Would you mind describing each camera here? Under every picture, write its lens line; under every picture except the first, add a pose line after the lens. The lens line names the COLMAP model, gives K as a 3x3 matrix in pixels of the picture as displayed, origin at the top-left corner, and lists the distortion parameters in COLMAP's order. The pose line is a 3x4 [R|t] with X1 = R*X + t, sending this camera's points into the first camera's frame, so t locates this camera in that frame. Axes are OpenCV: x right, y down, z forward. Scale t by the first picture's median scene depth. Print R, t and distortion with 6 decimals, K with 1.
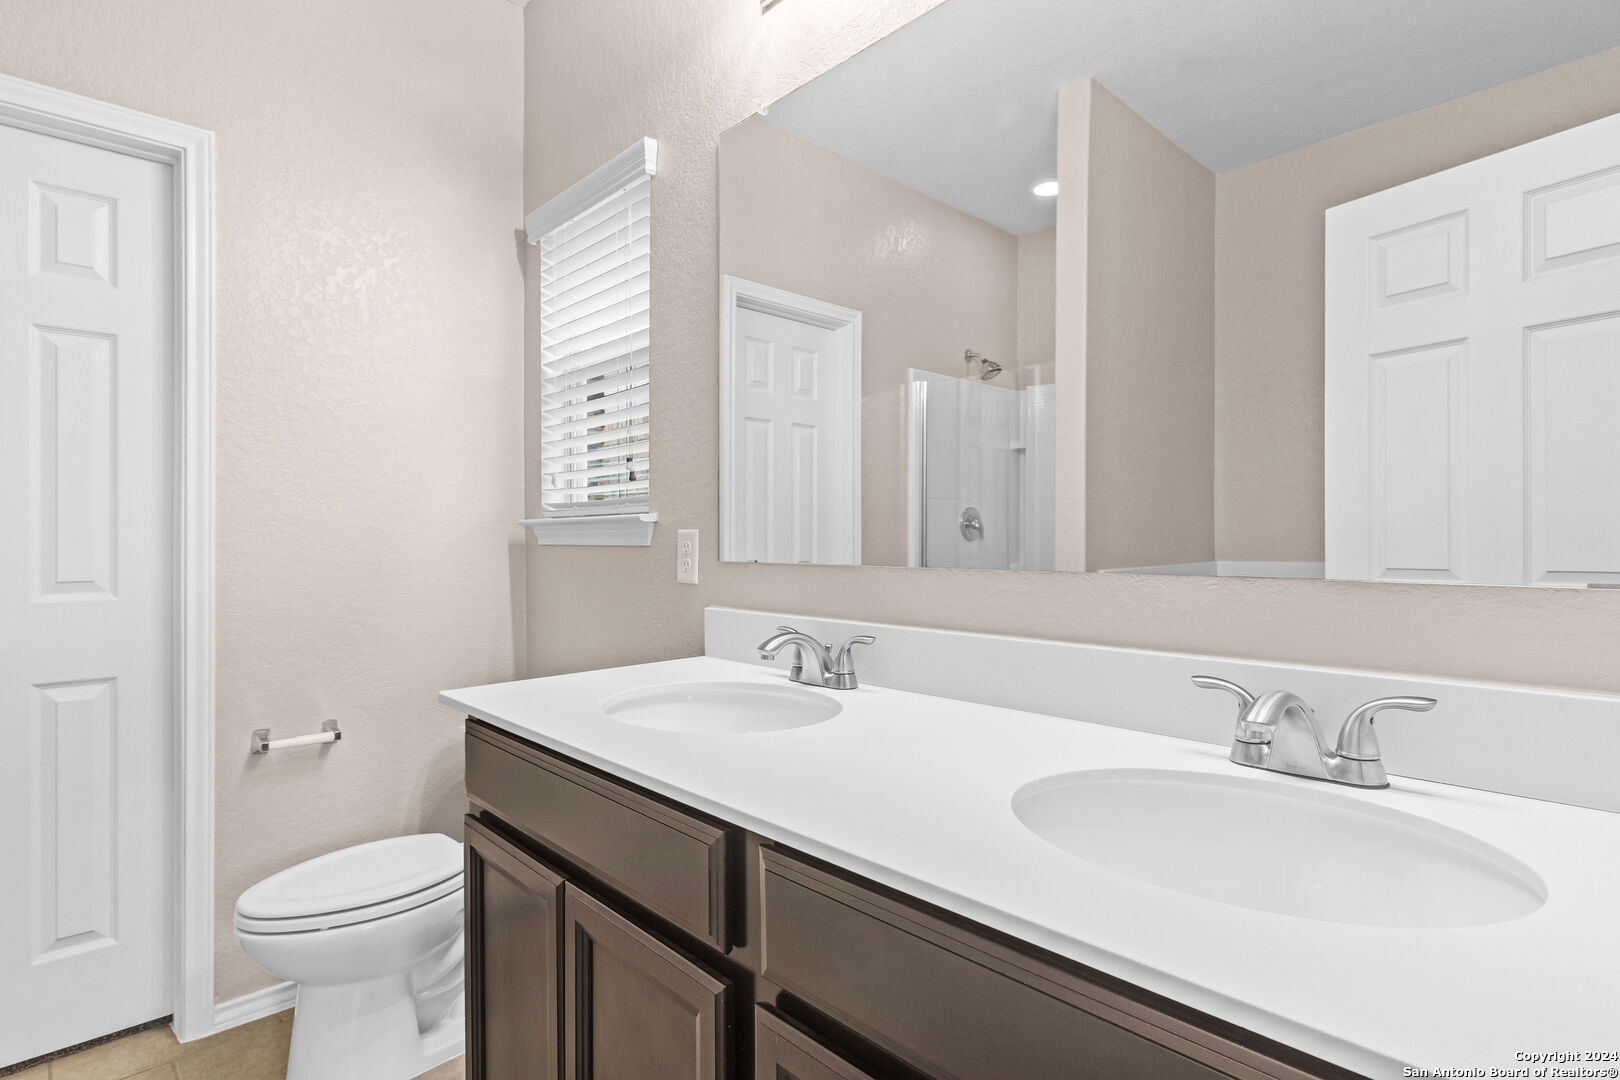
lens RADIAL K [[819.0, 0, 813.1], [0, 819.0, 540.8], [0, 0, 1]] dist [0.001356, -0.000802]
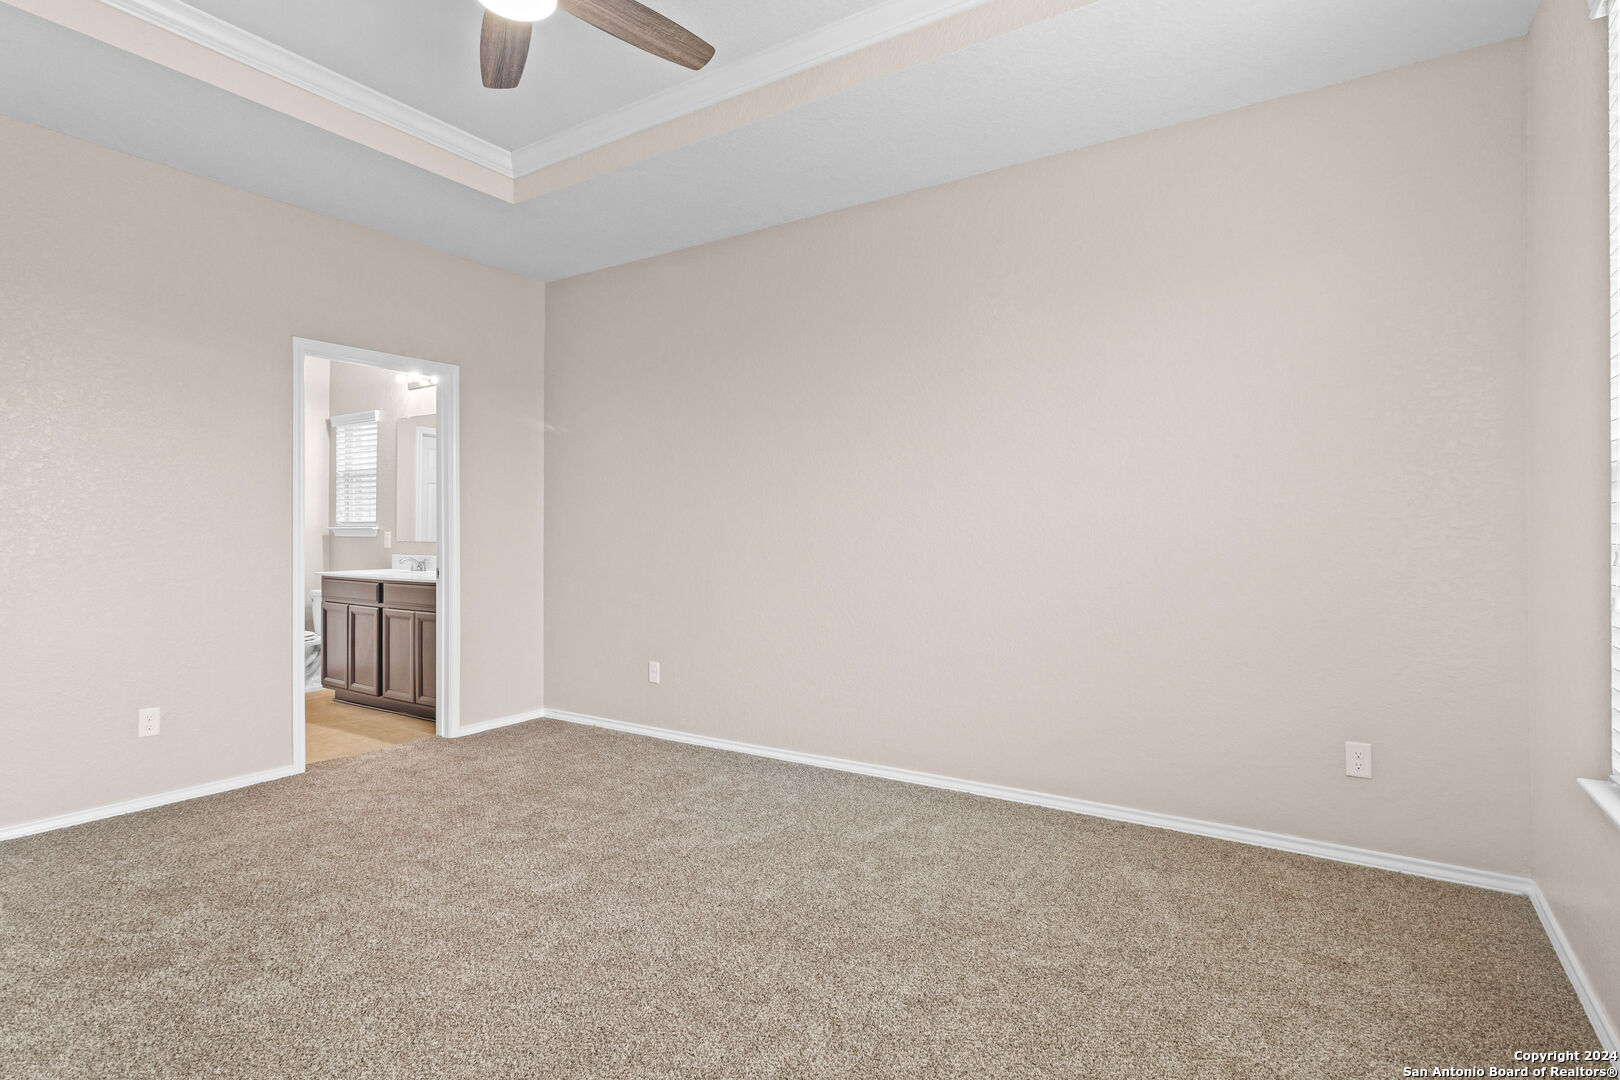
lens RADIAL K [[819.0, 0, 807.4], [0, 819.0, 536.0], [0, 0, 1]] dist [0.001356, -0.000802]
pose [[0.971951, 0.007155, 0.235074, 0.691076], [-0.006078, 0.999967, -0.005304, 0.009582], [-0.235105, 0.003726, 0.971963, -2.521746]]
